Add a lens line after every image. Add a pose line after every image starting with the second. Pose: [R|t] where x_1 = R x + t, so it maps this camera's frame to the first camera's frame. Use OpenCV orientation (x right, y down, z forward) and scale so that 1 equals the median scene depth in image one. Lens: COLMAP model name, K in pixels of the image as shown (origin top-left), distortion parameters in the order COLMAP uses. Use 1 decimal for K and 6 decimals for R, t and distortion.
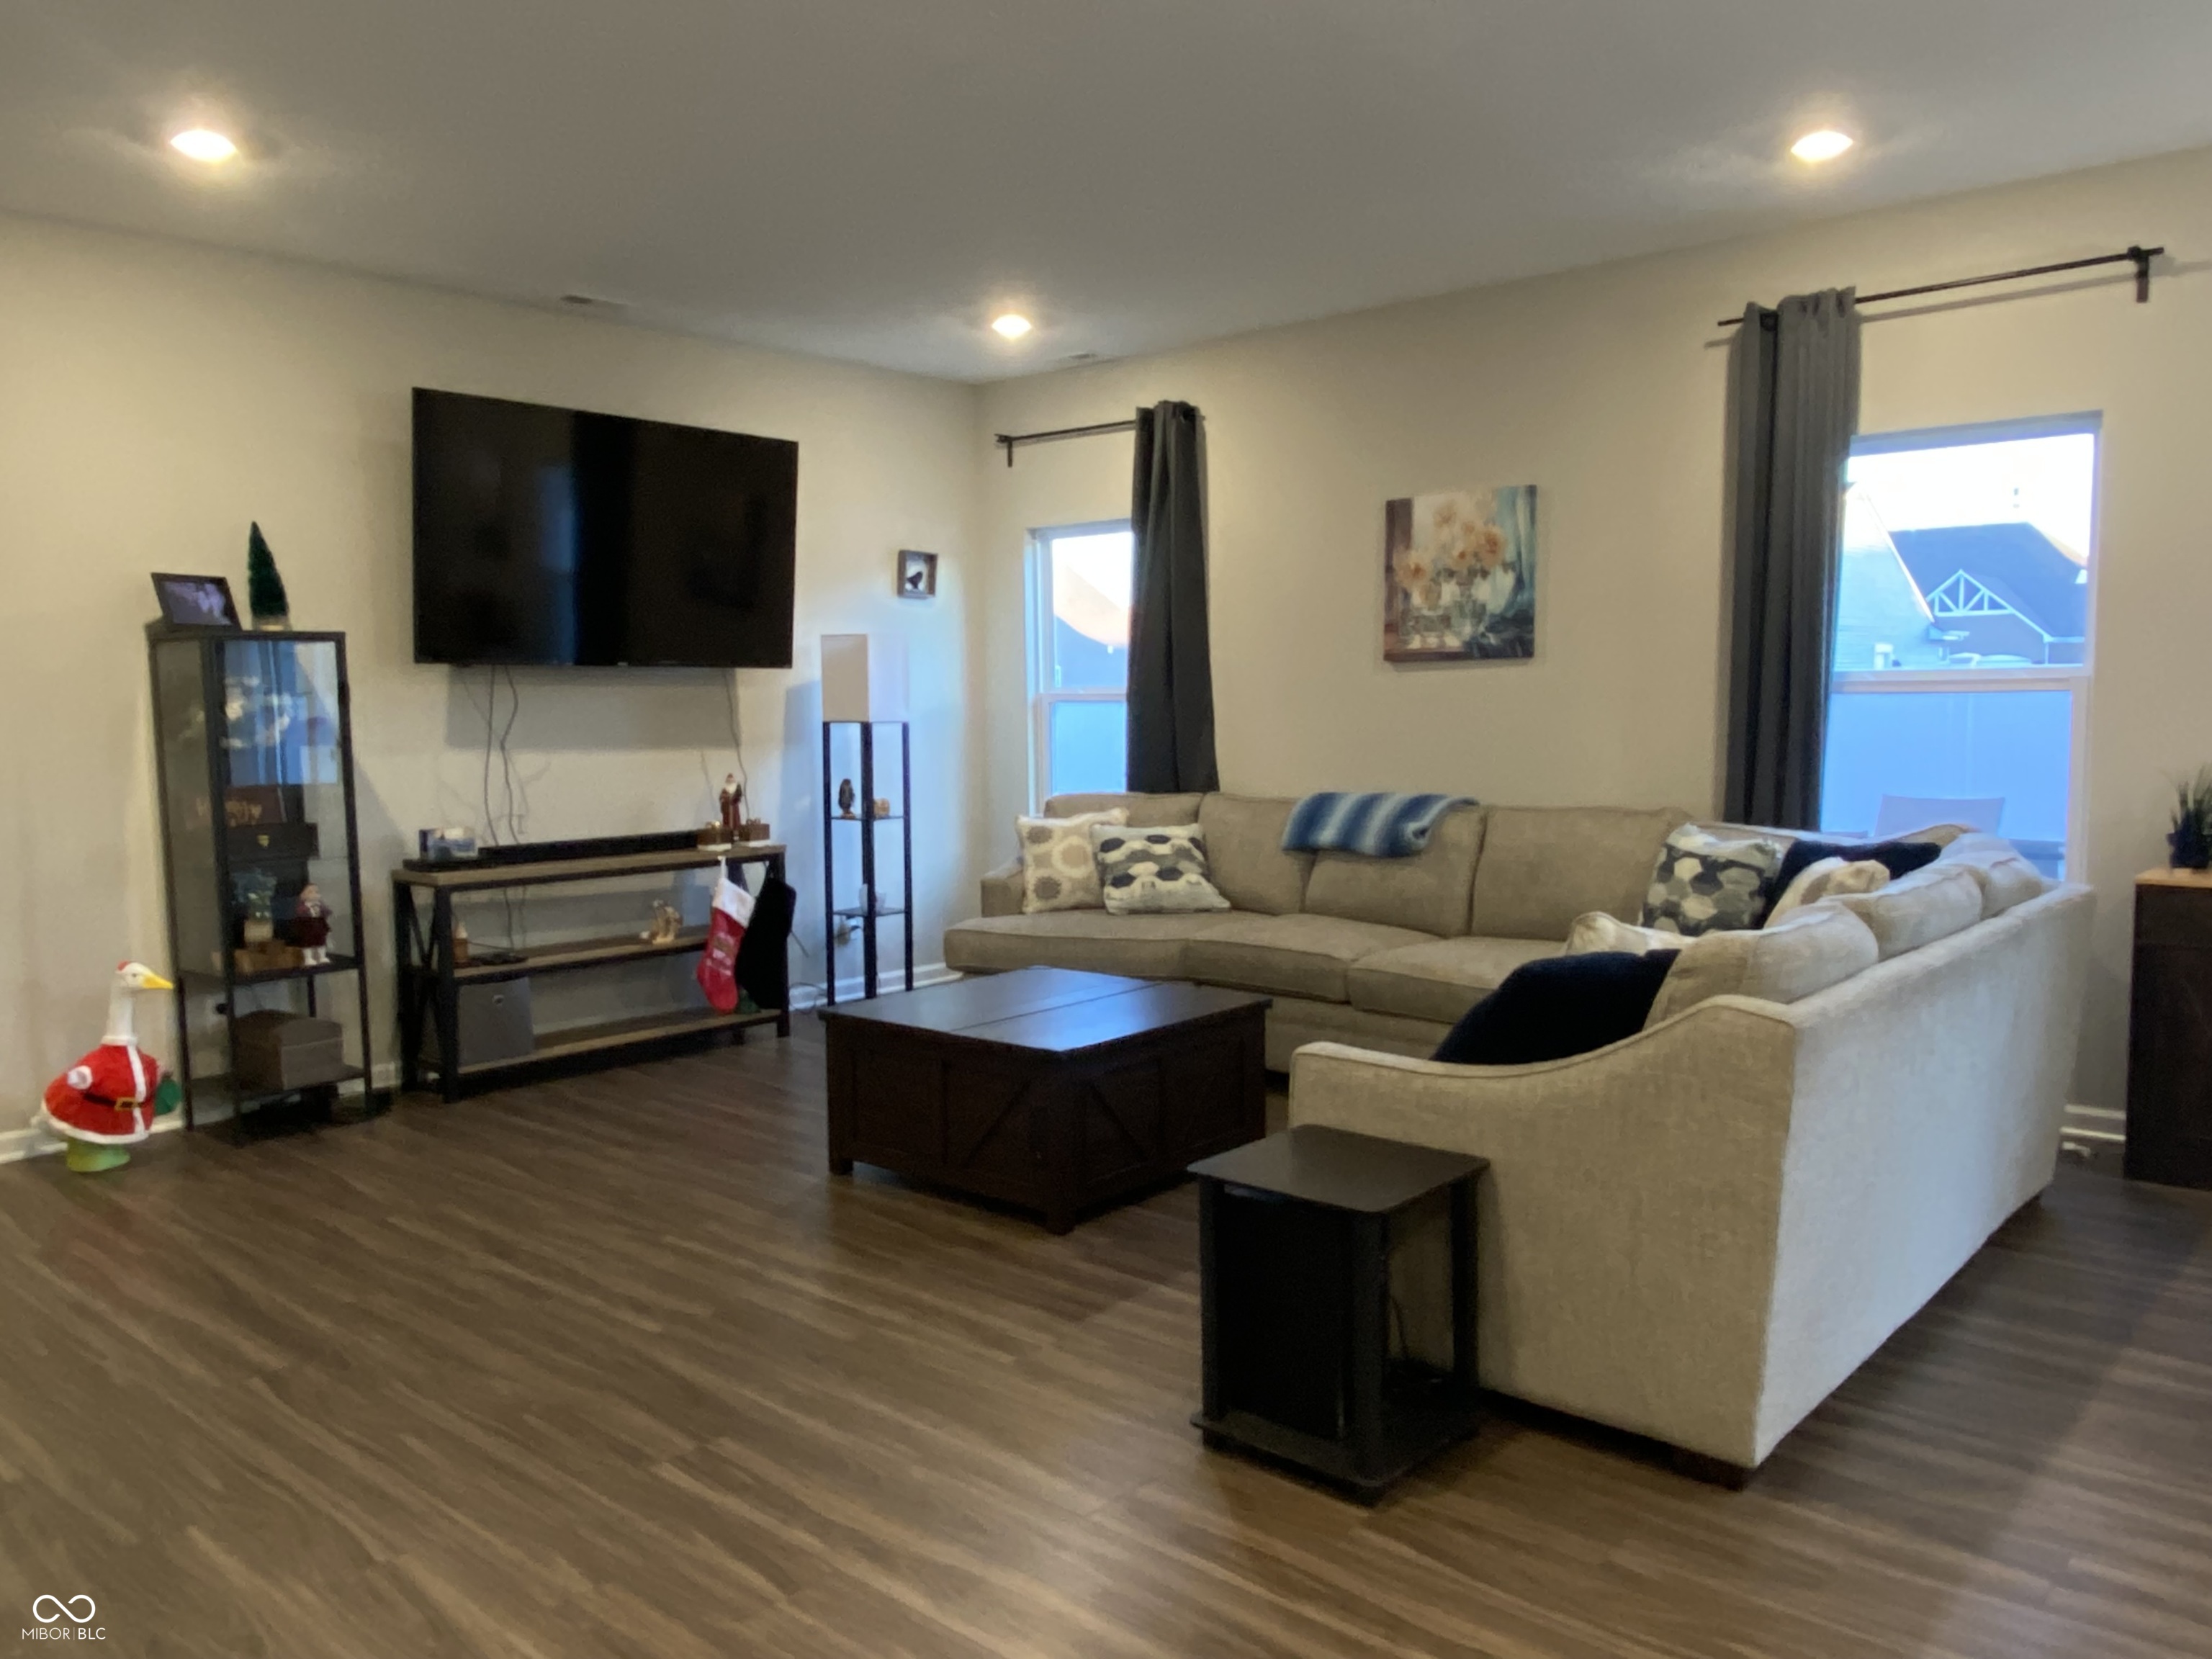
lens RADIAL K [[1661.5, 0, 1079.9], [0, 1661.5, 849.8], [0, 0, 1]] dist [0.081454, -0.081653]
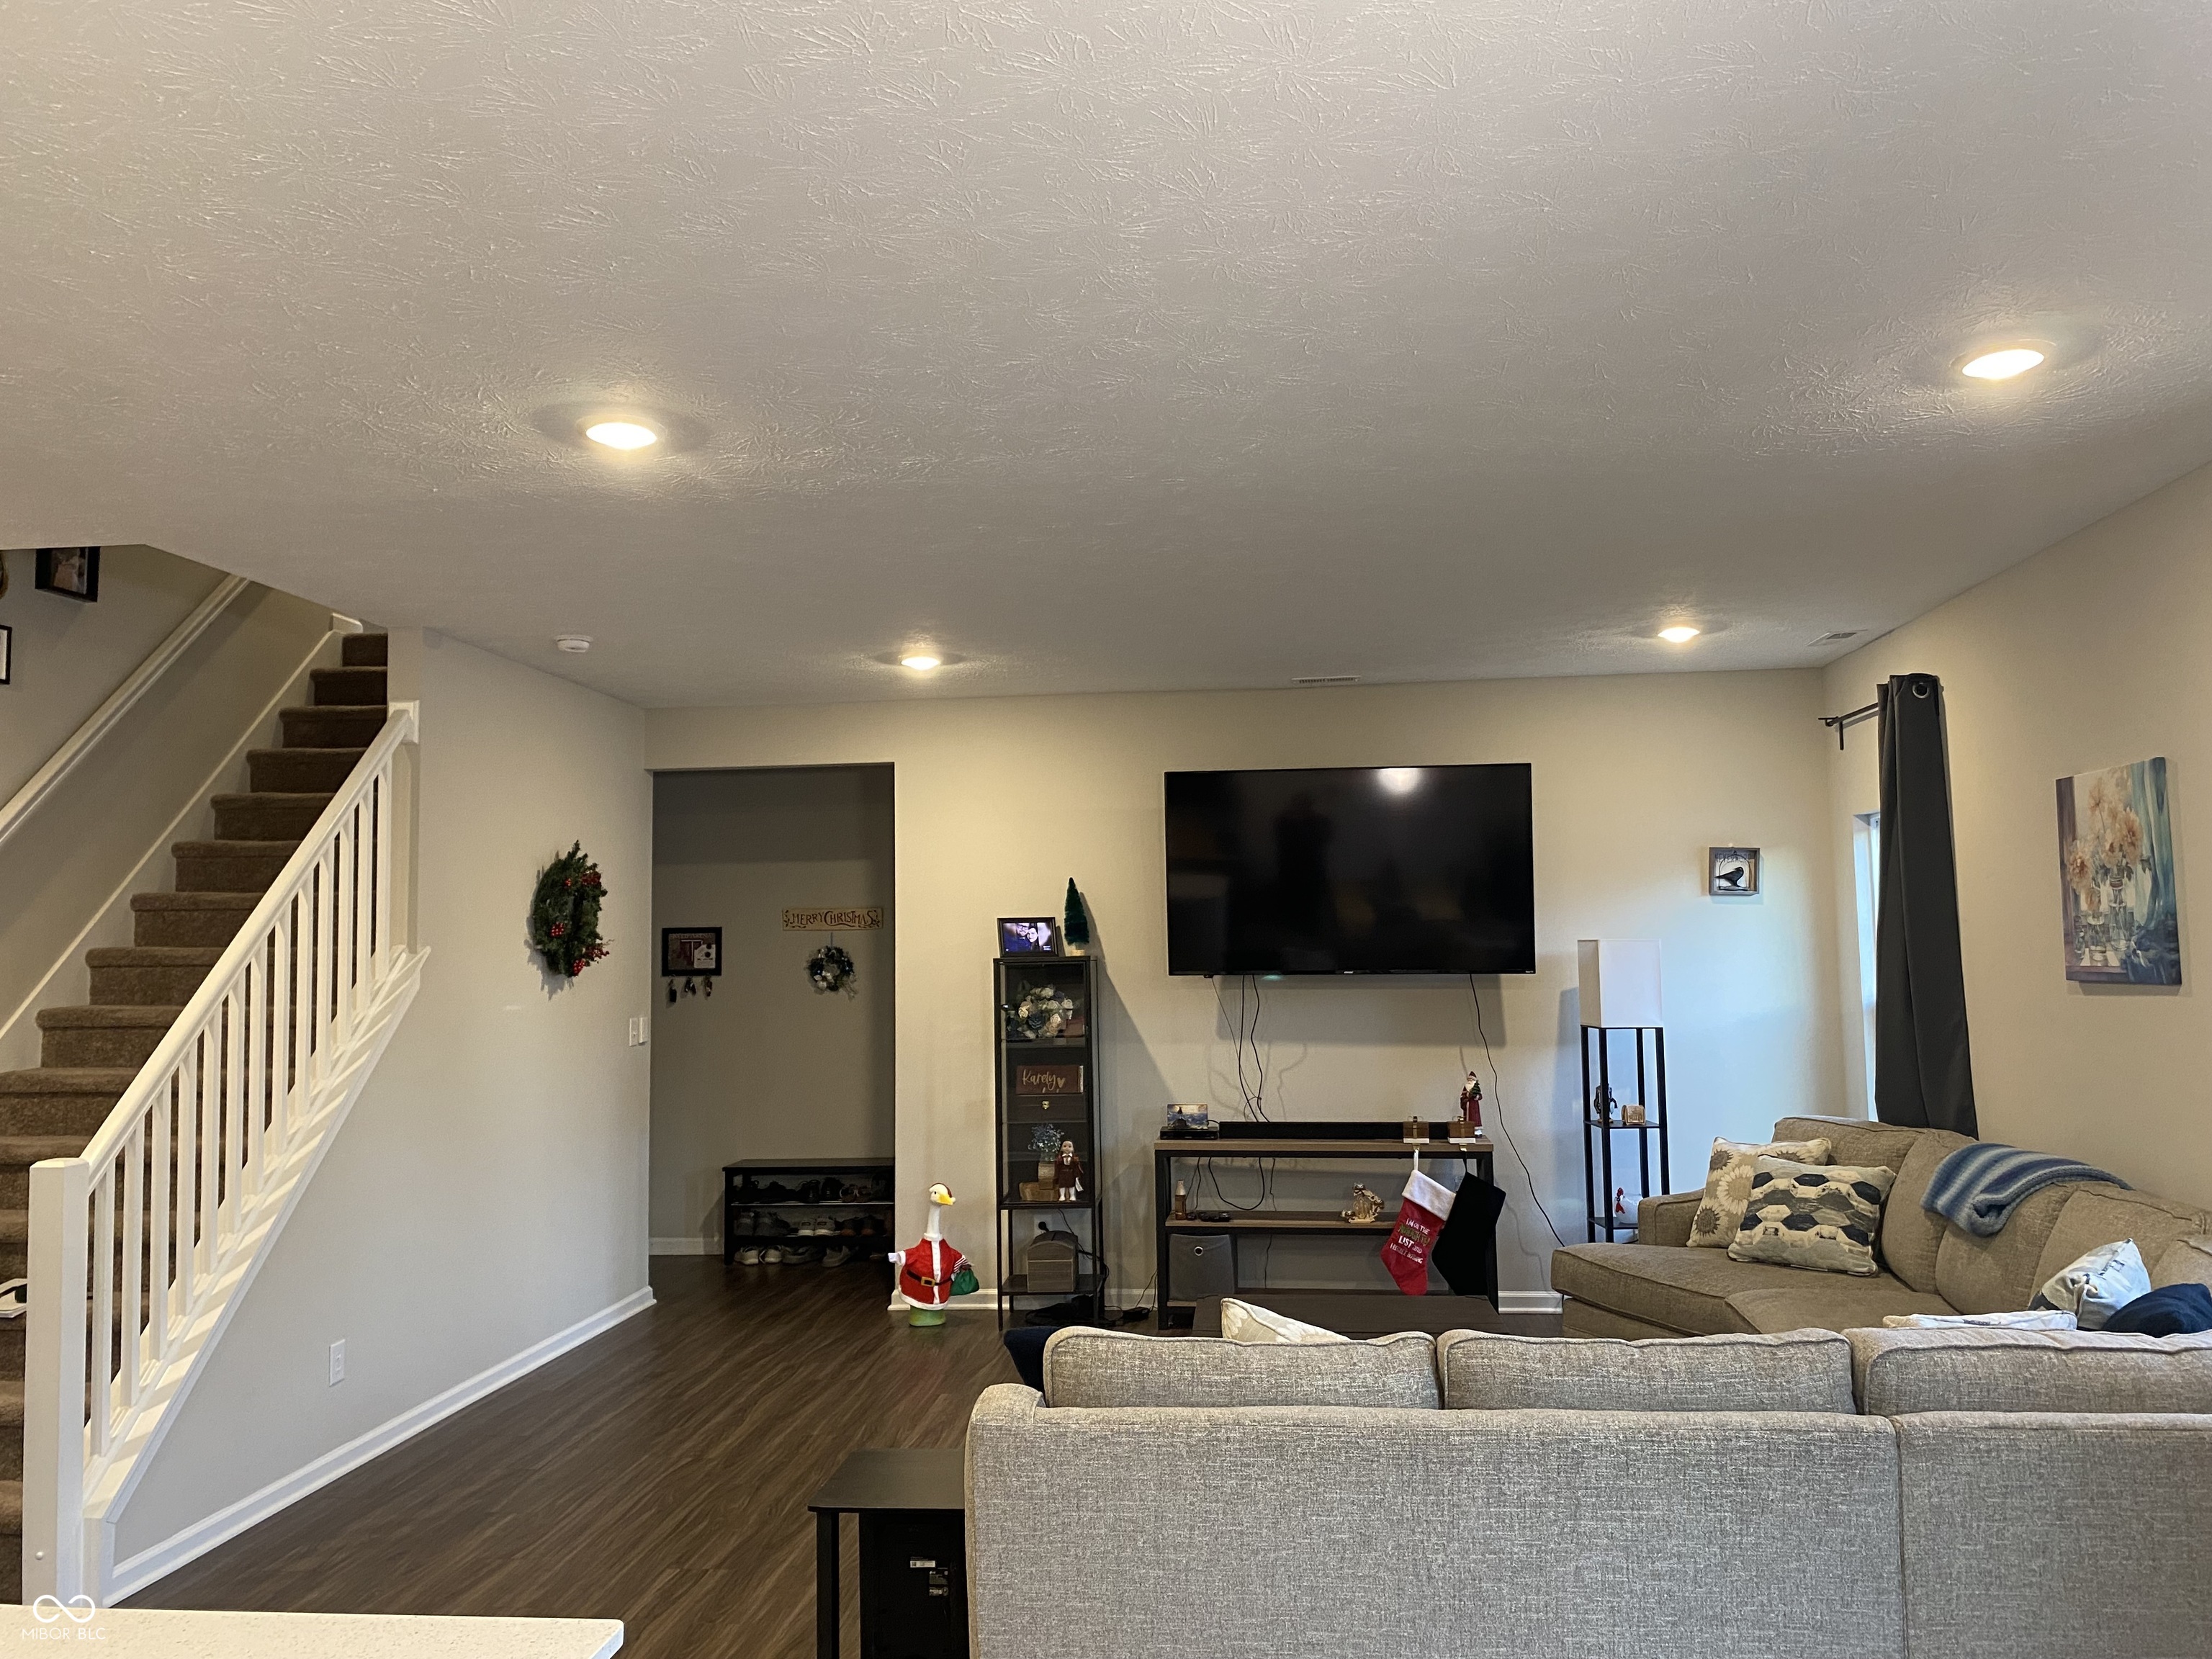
lens RADIAL K [[1672.3, 0, 1095.6], [0, 1672.3, 797.5], [0, 0, 1]] dist [0.045977, -0.067102]
pose [[0.588139, -0.069965, -0.805728, 0.581380], [-0.070087, 0.988094, -0.136960, -0.060338], [0.805717, 0.137023, 0.576233, 0.172765]]
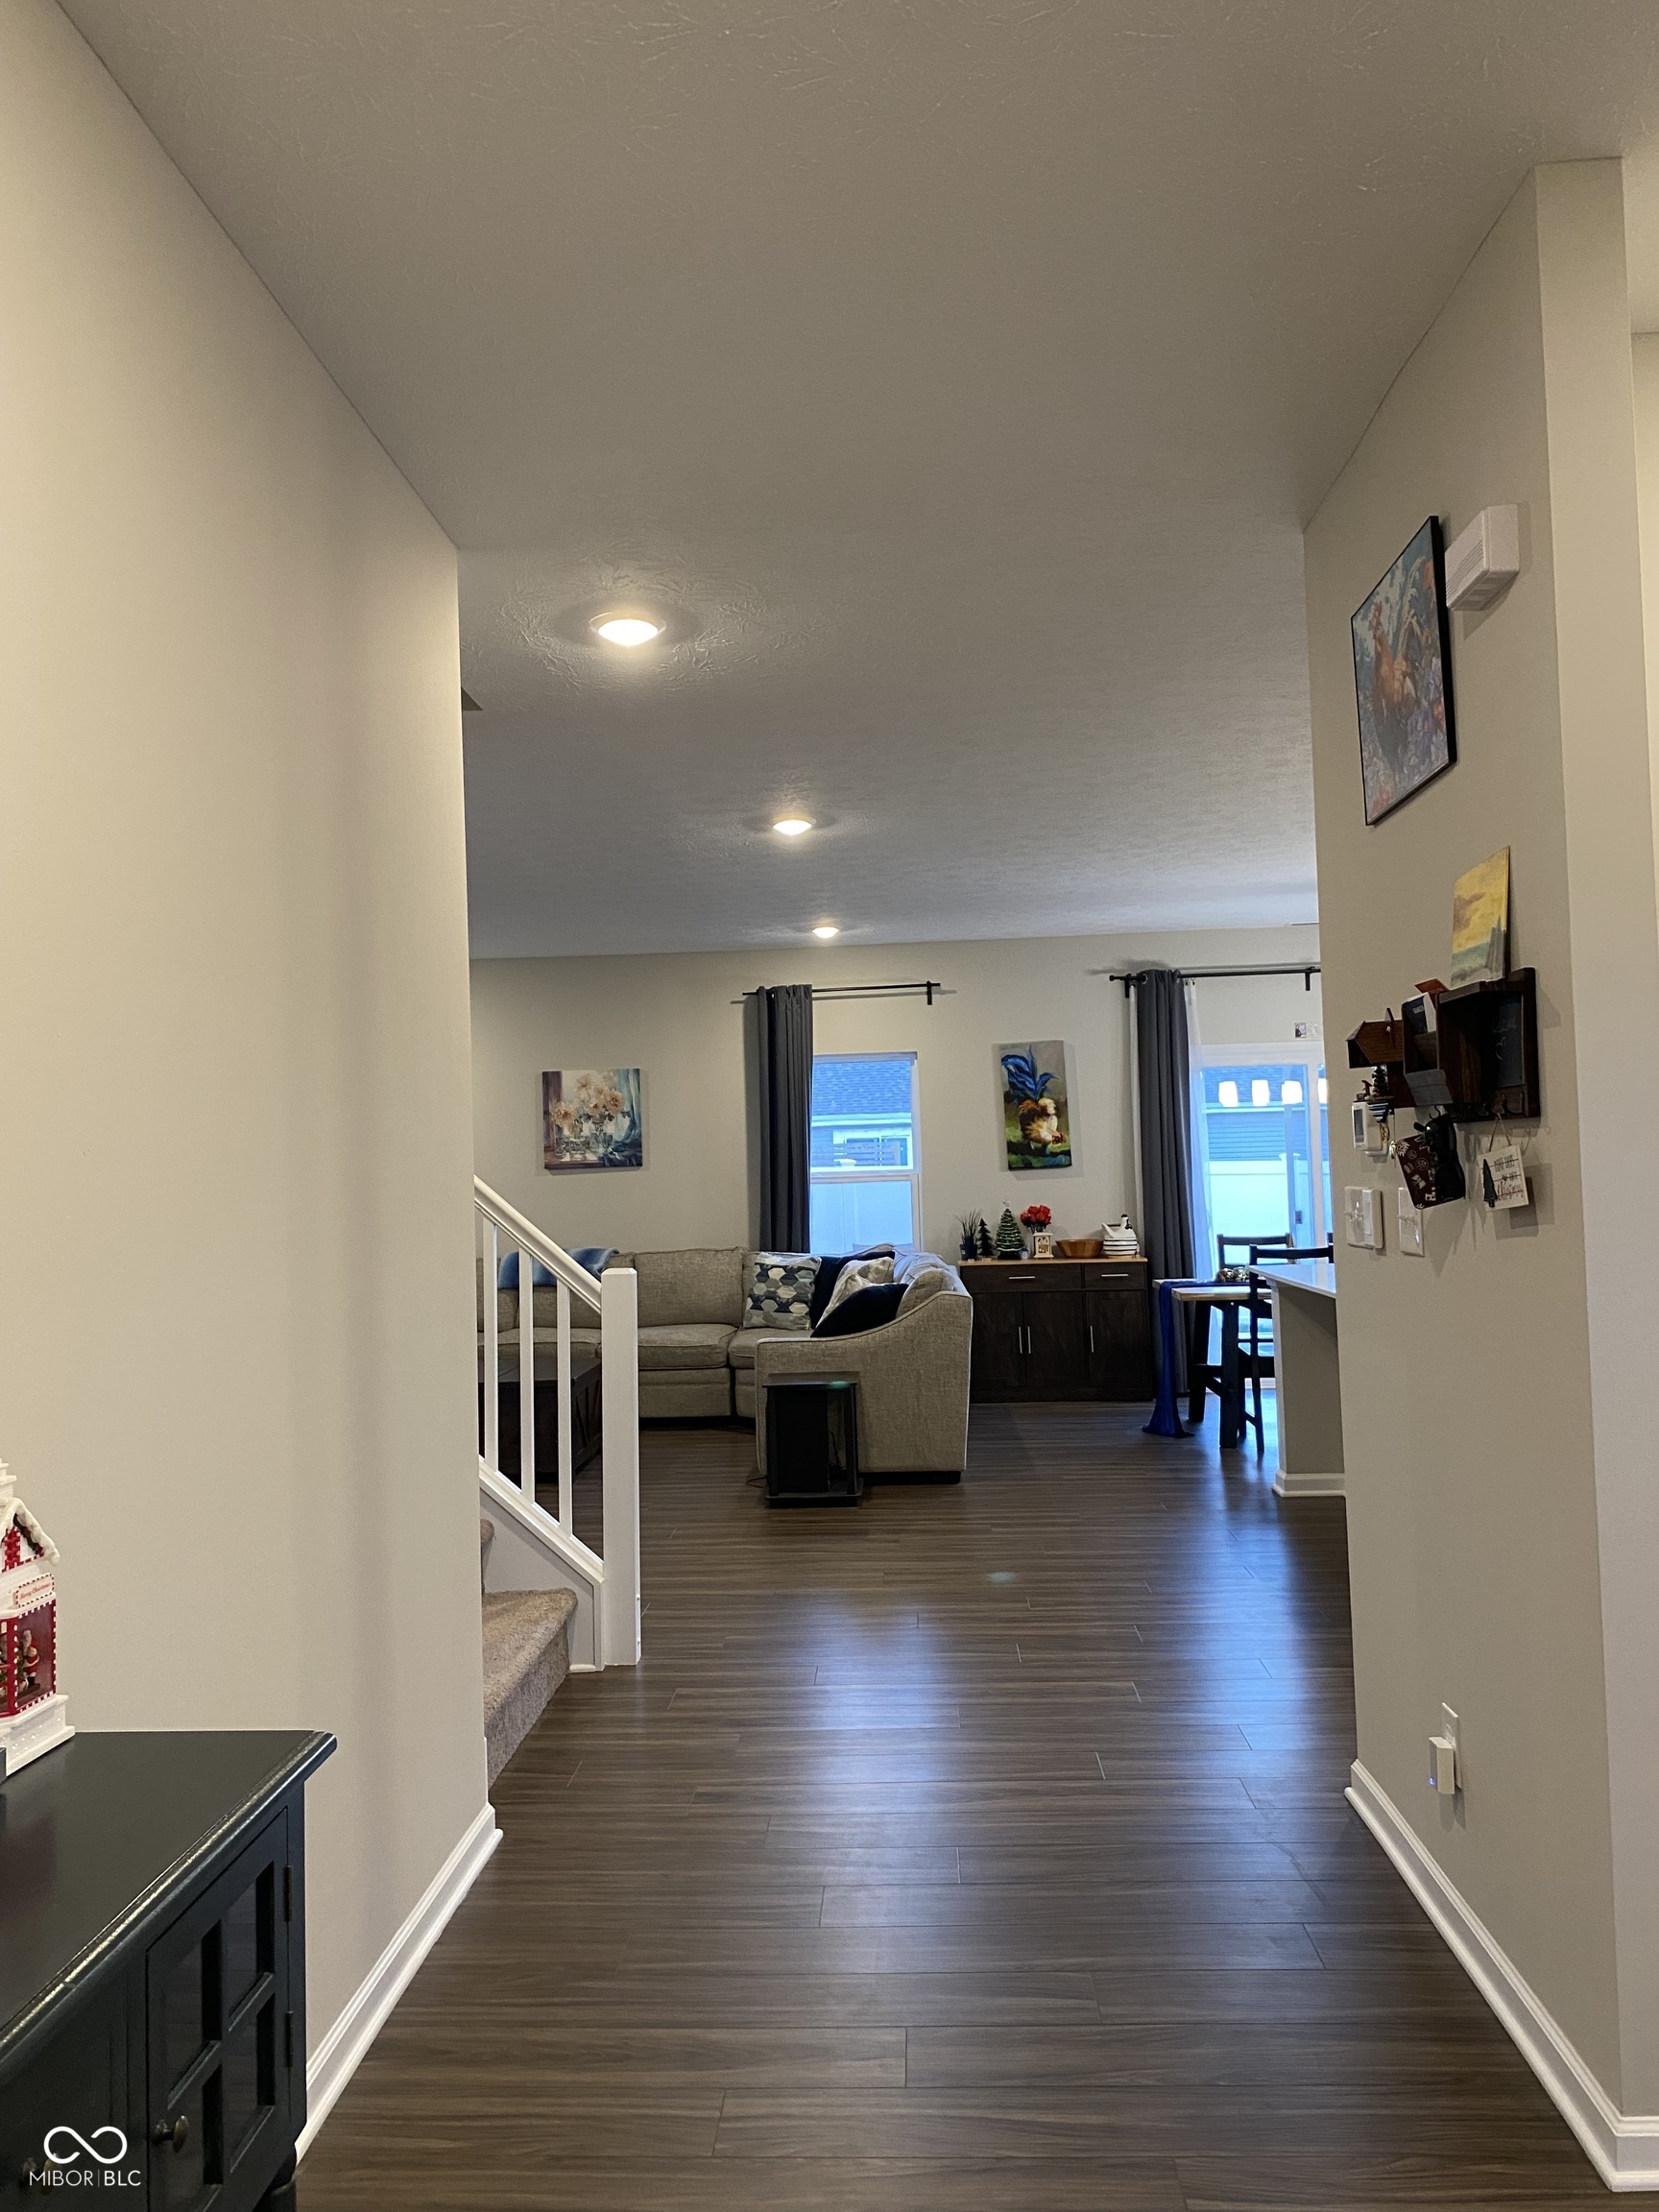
lens RADIAL K [[1672.3, 0, 799.7], [0, 1672.3, 1118.4], [0, 0, 1]] dist [0.045977, -0.067102]
pose [[0.788725, 0.008371, 0.614690, -0.646867], [0.079832, 0.990046, -0.115917, 0.047627], [-0.609541, 0.140498, 0.780205, -0.440581]]
